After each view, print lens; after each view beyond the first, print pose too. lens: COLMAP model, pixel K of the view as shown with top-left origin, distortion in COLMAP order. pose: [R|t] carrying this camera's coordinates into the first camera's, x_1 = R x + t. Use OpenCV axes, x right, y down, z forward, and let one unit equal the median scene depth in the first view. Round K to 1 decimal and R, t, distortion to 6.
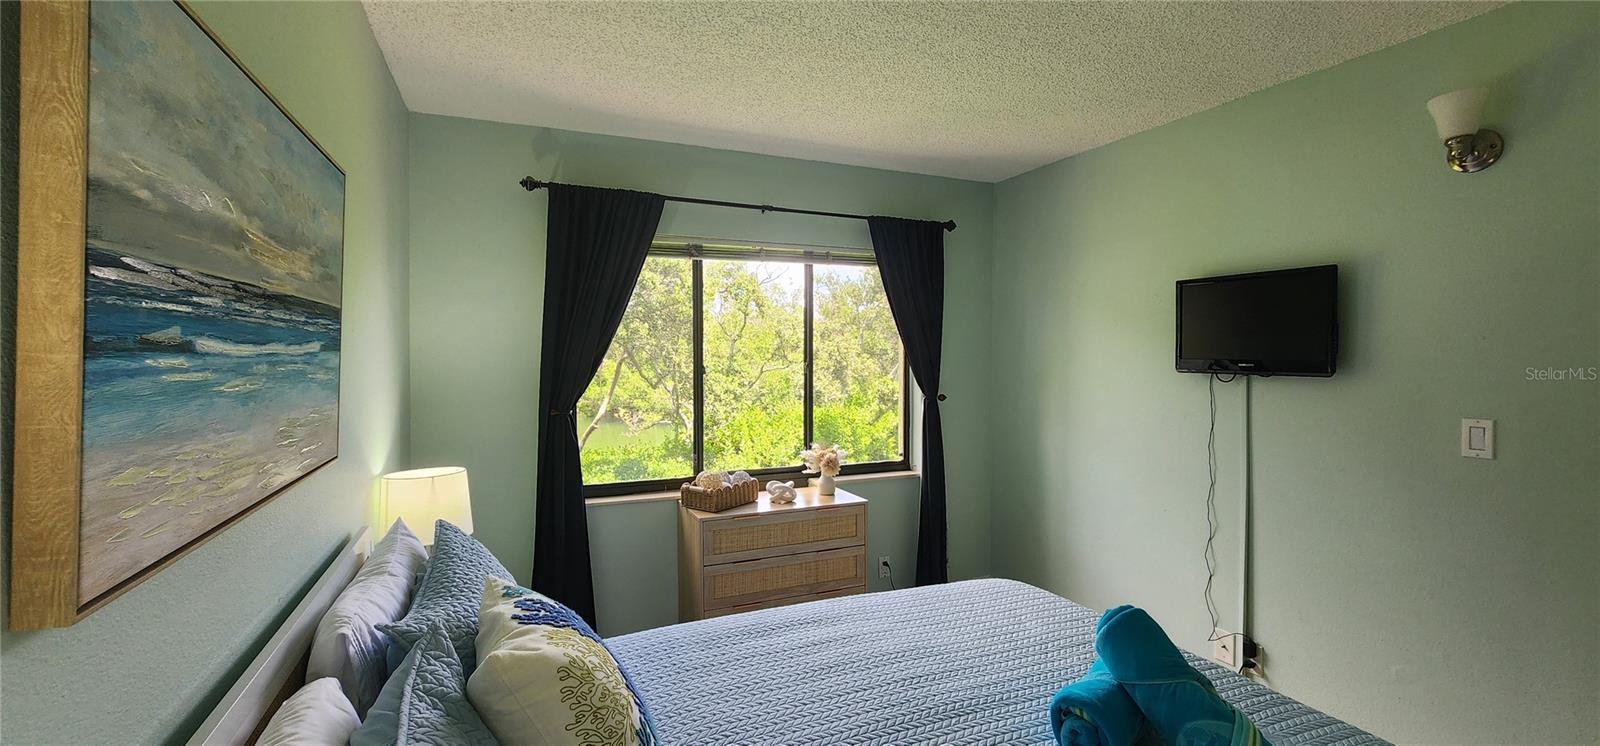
lens RADIAL K [[655.1, 0, 800.4], [0, 655.1, 373.9], [0, 0, 1]] dist [-0.001925, 0.001774]
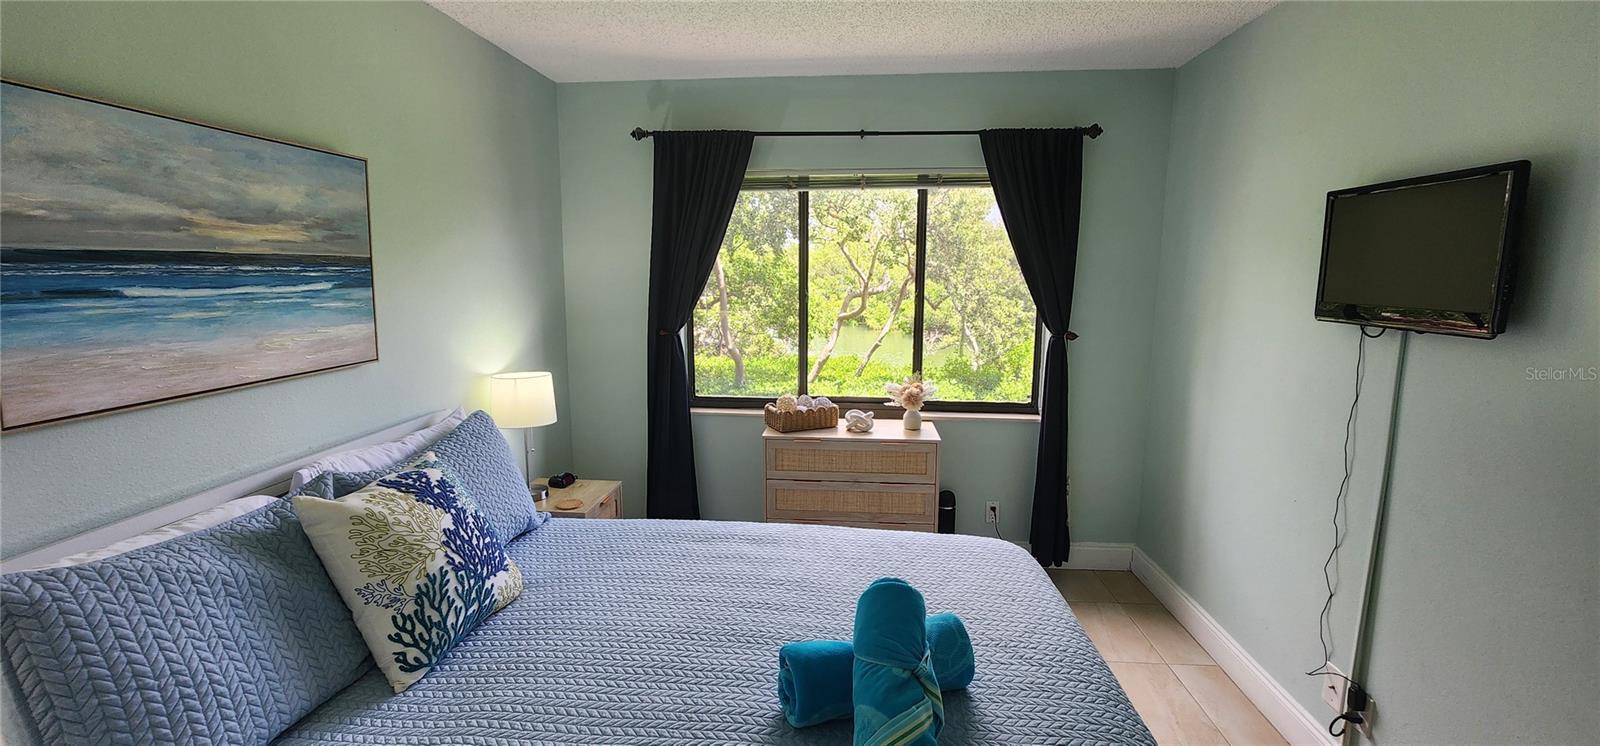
lens RADIAL K [[655.1, 0, 808.4], [0, 655.1, 372.4], [0, 0, 1]] dist [-0.001925, 0.001774]
pose [[0.881047, 0.077398, -0.466654, 0.439393], [-0.020406, 0.991823, 0.125976, -0.026033], [0.472588, -0.101468, 0.875423, 0.090473]]
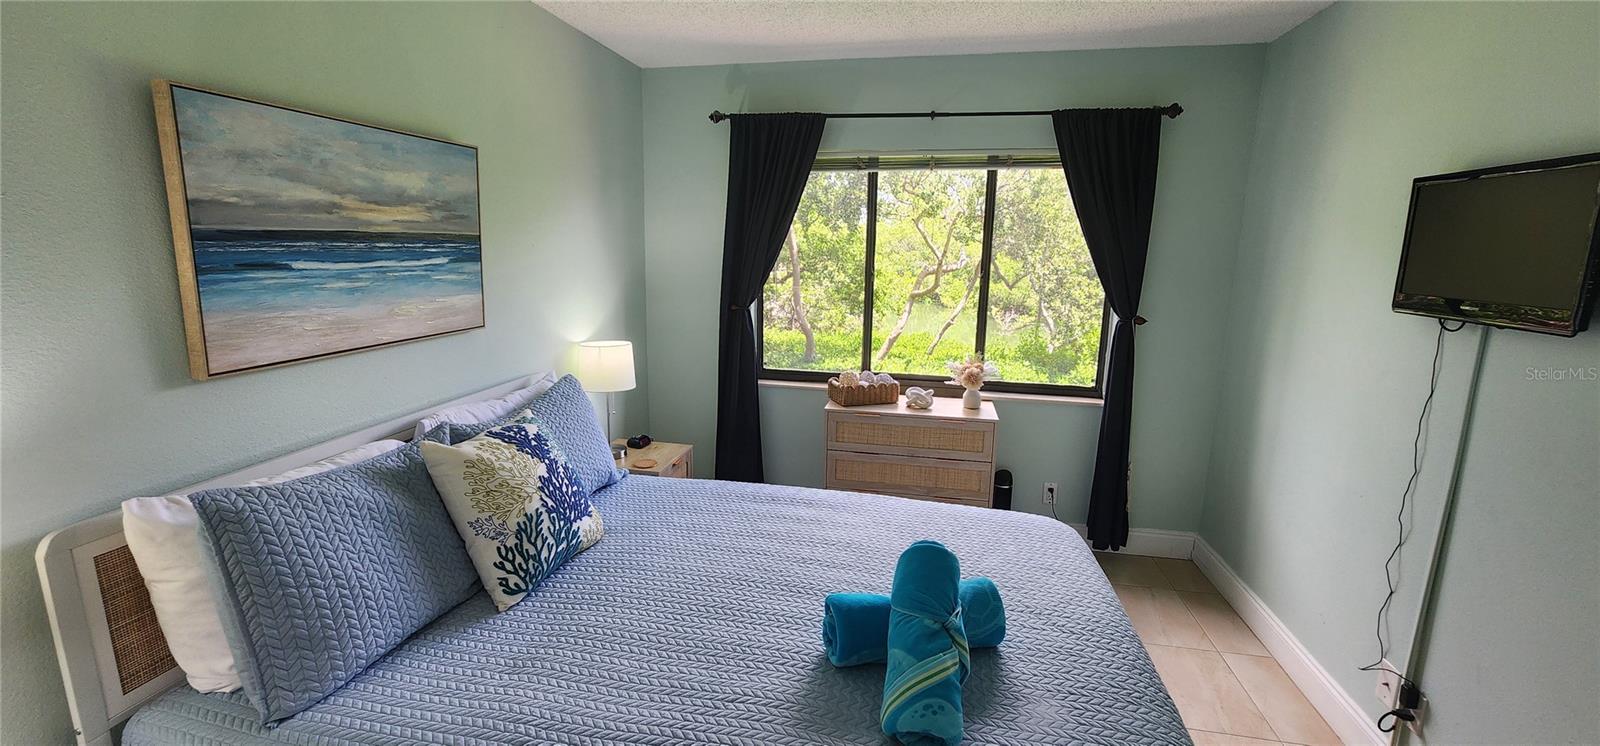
lens RADIAL K [[655.1, 0, 806.6], [0, 655.1, 373.1], [0, 0, 1]] dist [-0.001925, 0.001774]
pose [[0.820376, 0.125393, -0.557907, 0.477366], [-0.036824, 0.985220, 0.167287, -0.033727], [0.570638, -0.116694, 0.812868, 0.056517]]
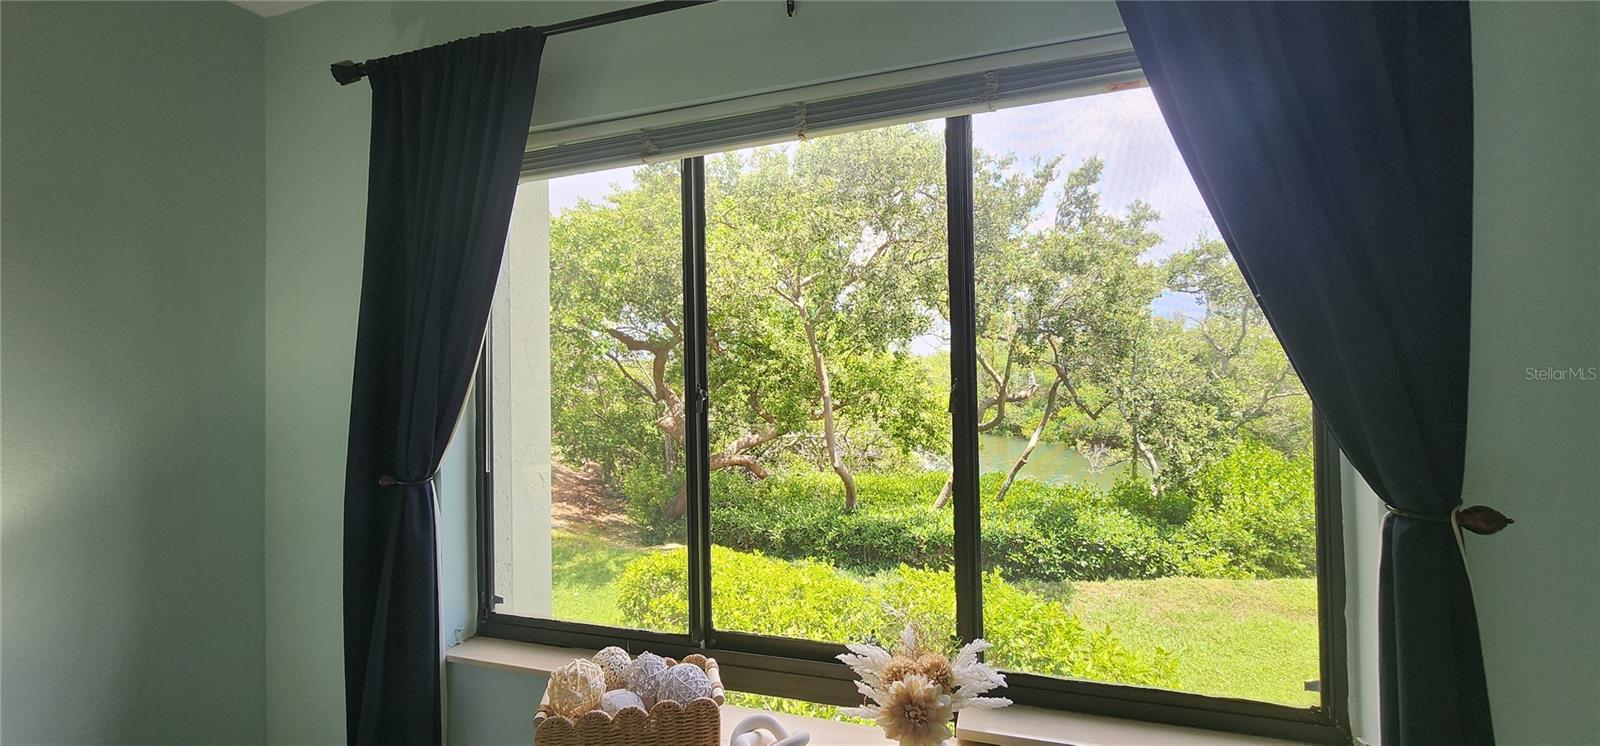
lens RADIAL K [[655.1, 0, 809.8], [0, 655.1, 373.7], [0, 0, 1]] dist [-0.001925, 0.001774]
pose [[0.747846, -0.019856, -0.663575, 0.263970], [-0.005122, 0.999350, -0.035676, -0.013211], [0.663853, 0.030079, 0.747258, 0.883313]]
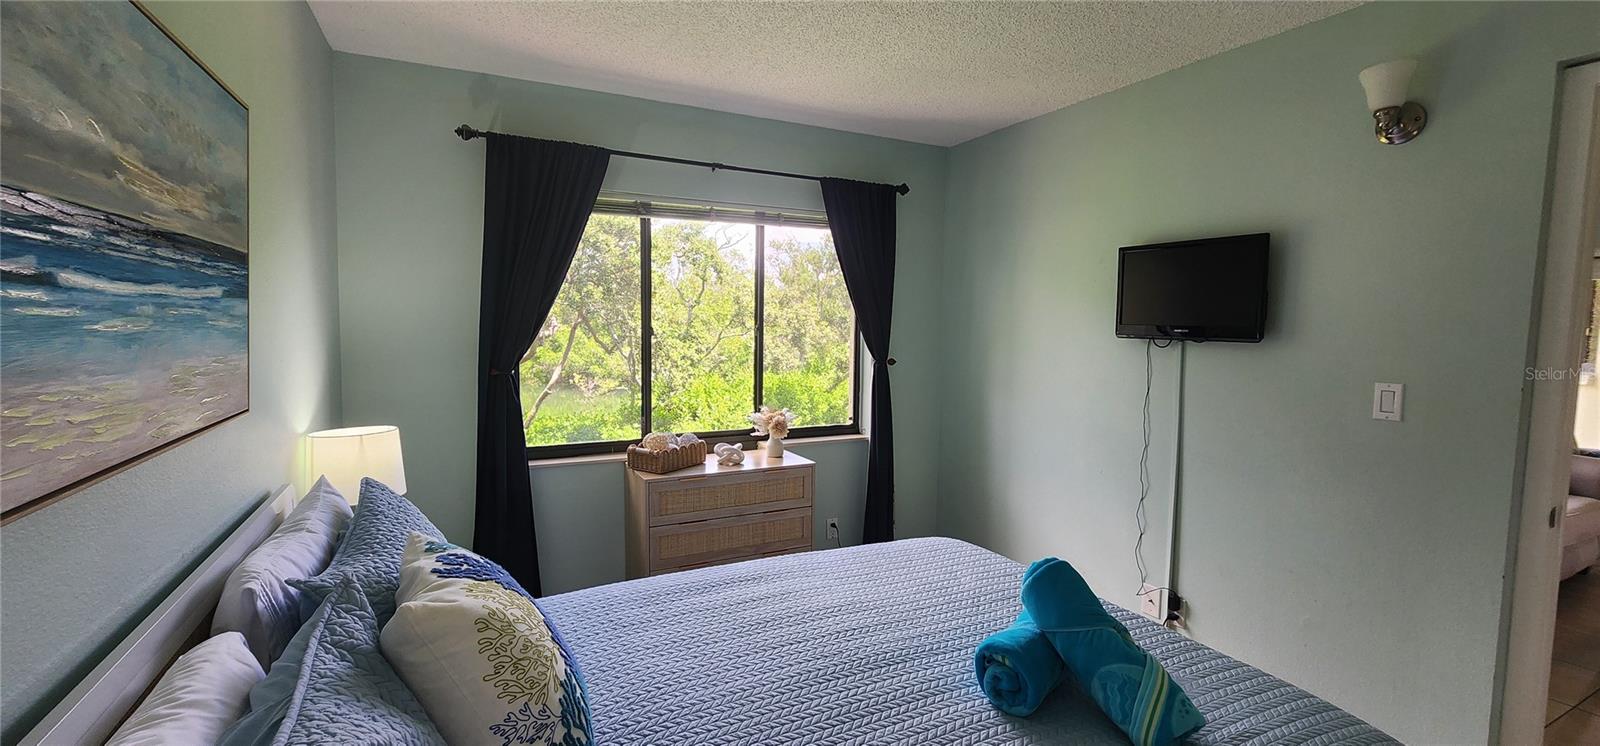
lens RADIAL K [[655.1, 0, 795.8], [0, 655.1, 374.0], [0, 0, 1]] dist [-0.001925, 0.001774]
pose [[0.998508, 0.008801, 0.053885, 0.020269], [-0.011419, 0.998759, 0.048475, 0.010158], [-0.053391, -0.049018, 0.997370, 0.003921]]
